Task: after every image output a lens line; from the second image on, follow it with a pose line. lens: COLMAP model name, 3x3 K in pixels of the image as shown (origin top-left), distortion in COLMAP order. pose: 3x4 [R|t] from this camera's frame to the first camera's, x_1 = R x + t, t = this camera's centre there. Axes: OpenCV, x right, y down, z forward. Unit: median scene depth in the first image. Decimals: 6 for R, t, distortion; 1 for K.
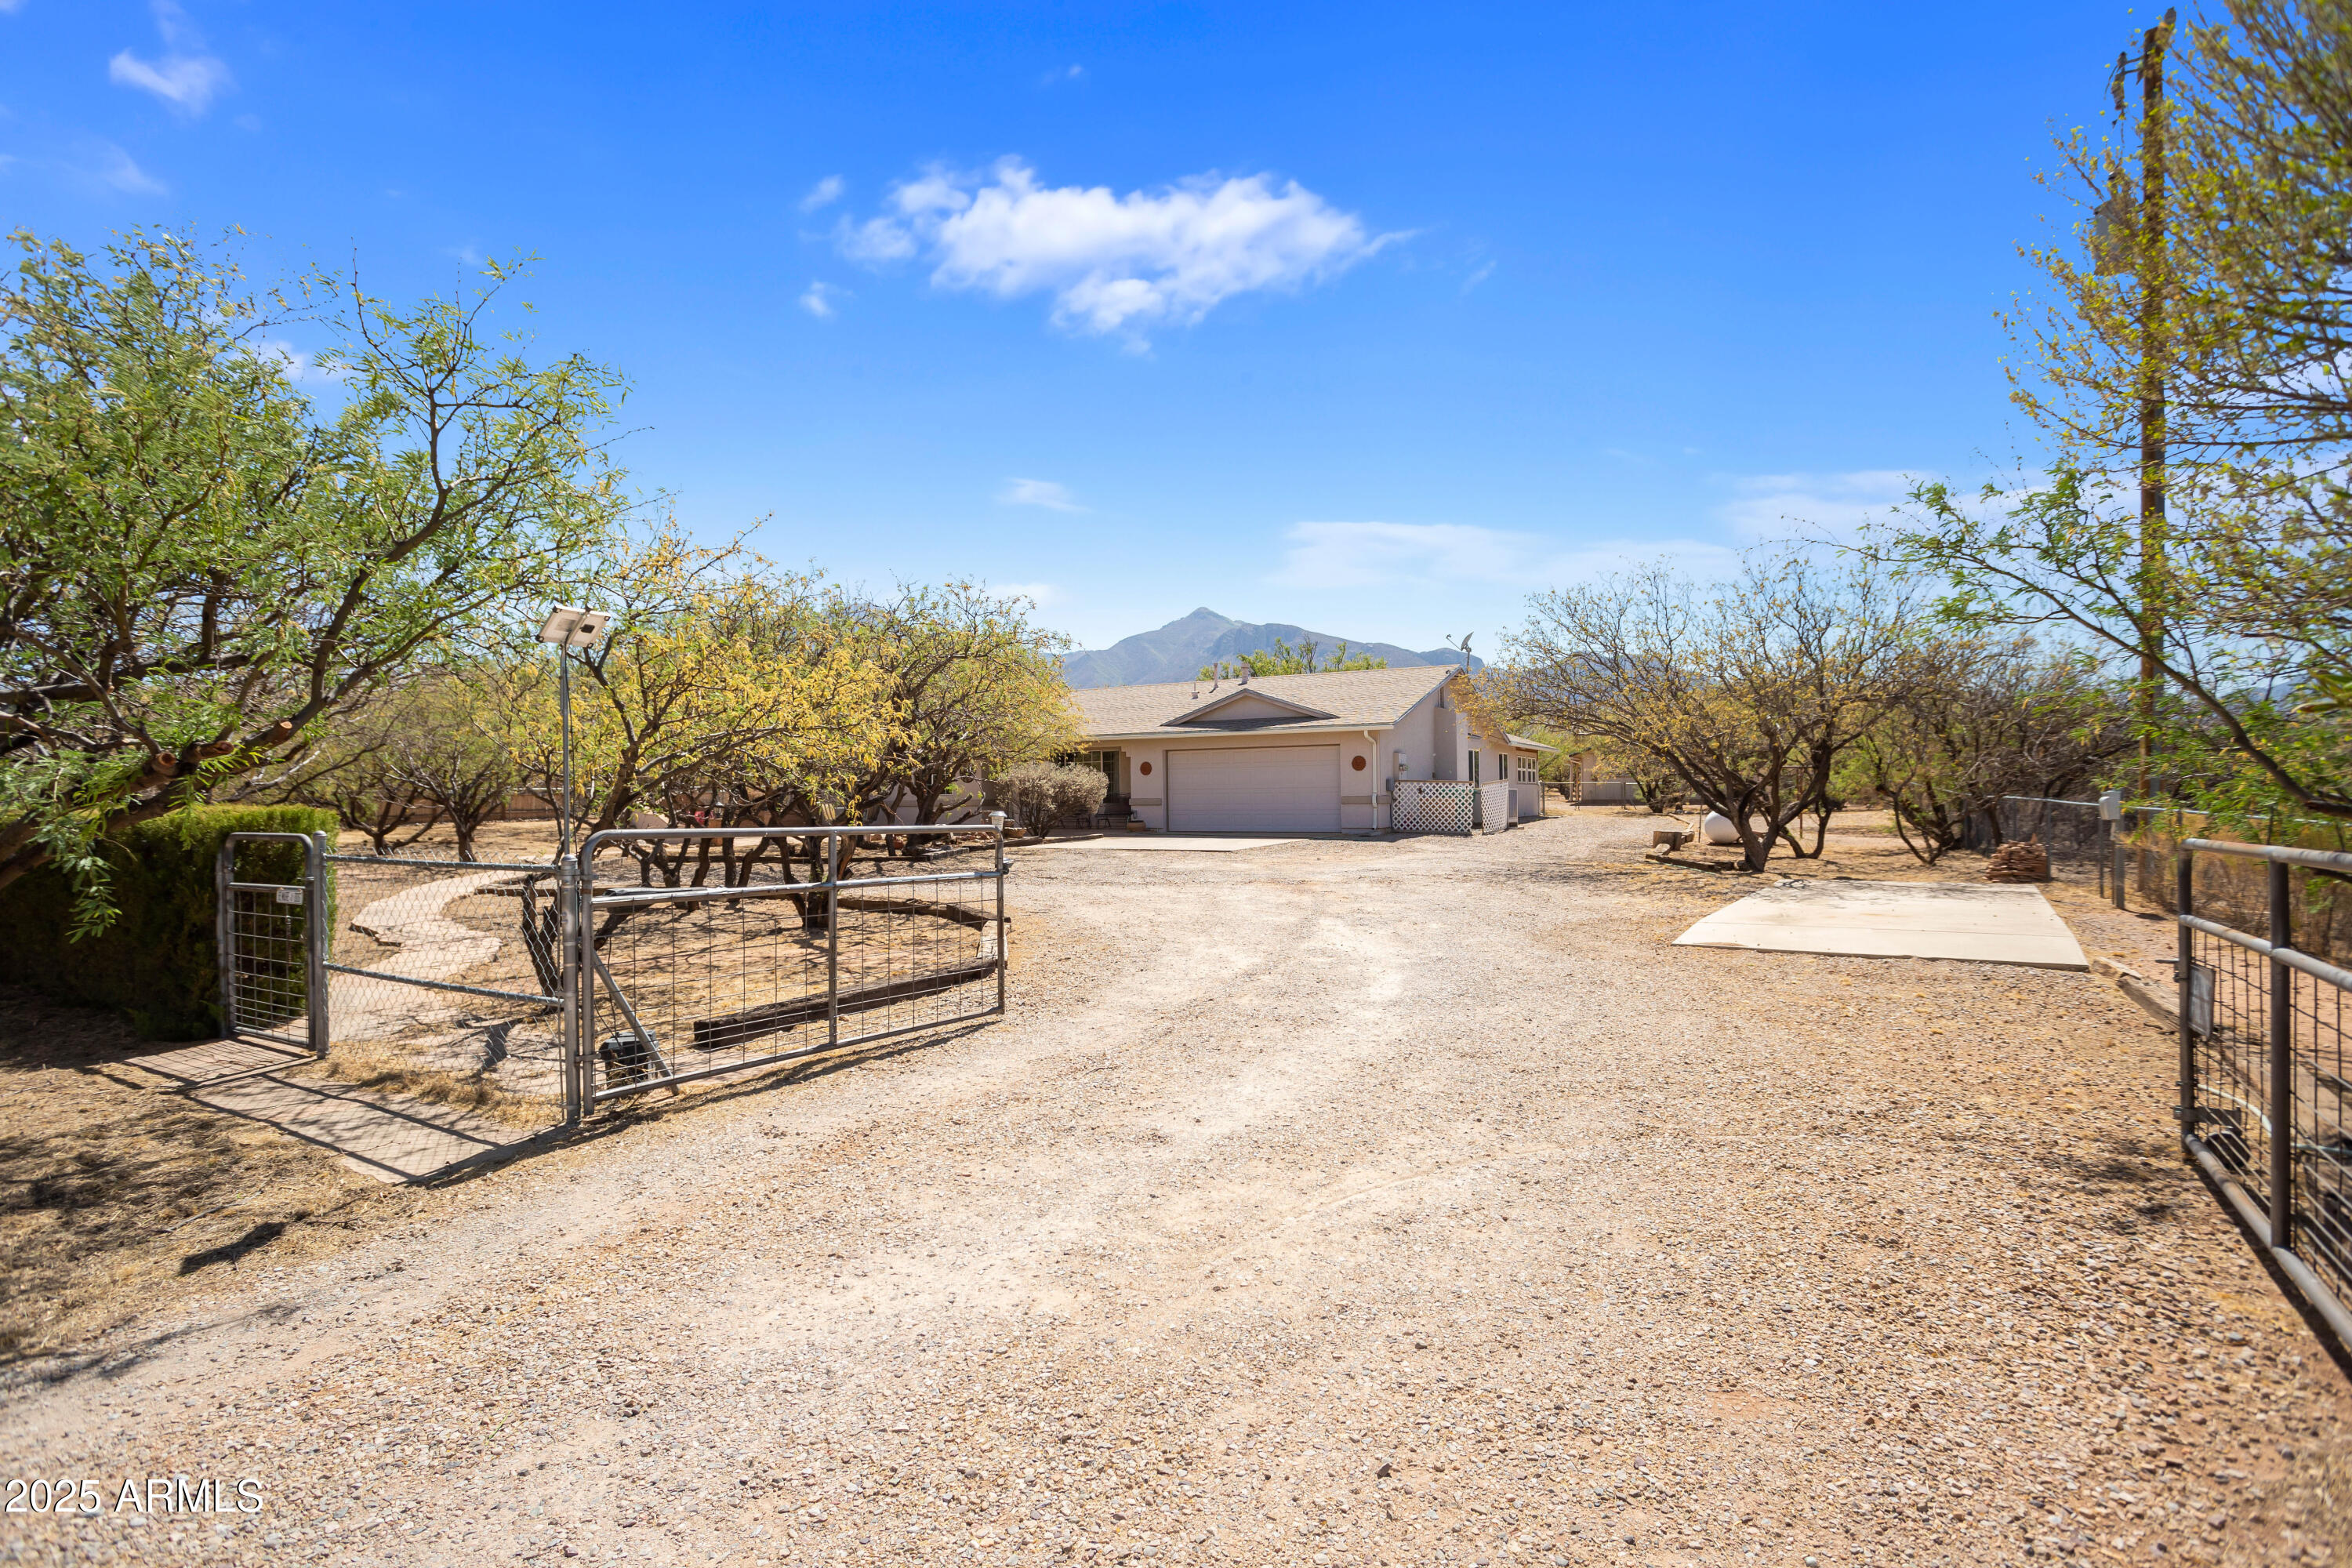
lens RADIAL K [[1182.2, 0, 1172.5], [0, 1182.2, 795.0], [0, 0, 1]] dist [-0.055384, 0.026037]
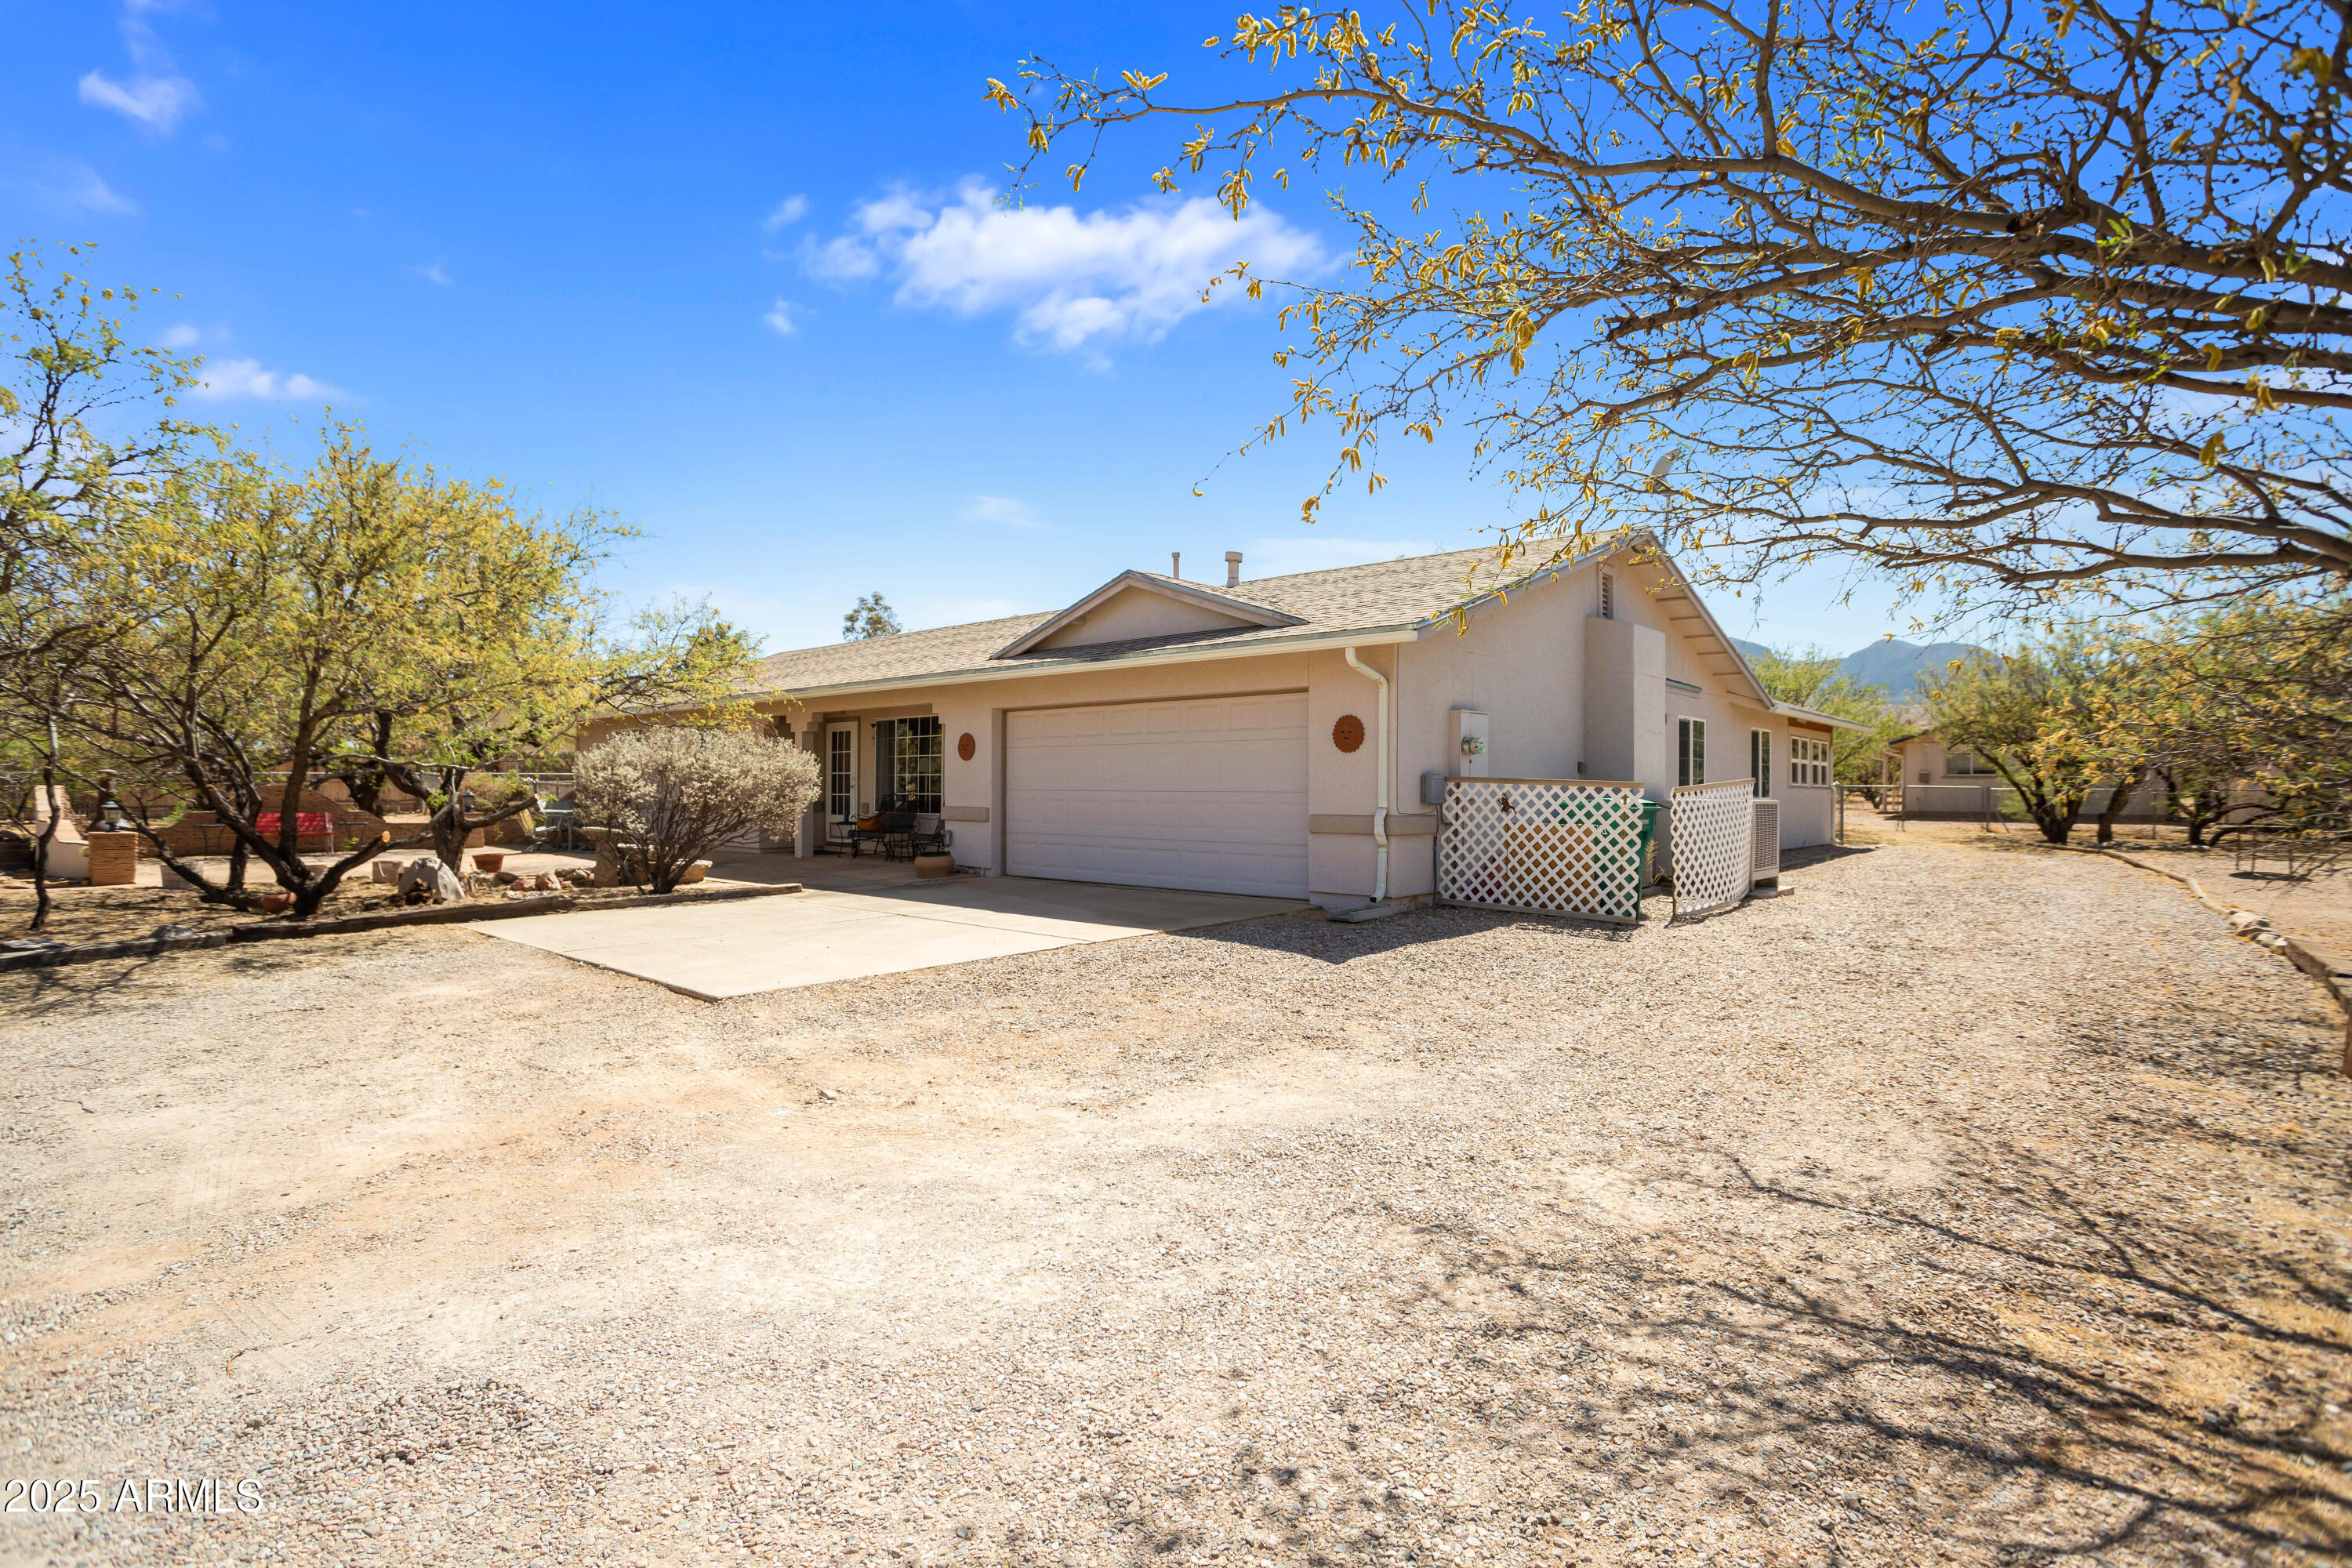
lens RADIAL K [[1182.2, 0, 1172.5], [0, 1182.2, 795.0], [0, 0, 1]] dist [-0.055384, 0.026037]
pose [[0.977523, 0.018756, -0.209993, 0.172641], [-0.016718, 0.999794, 0.011477, -0.009013], [0.210165, -0.007708, 0.977635, 0.556673]]
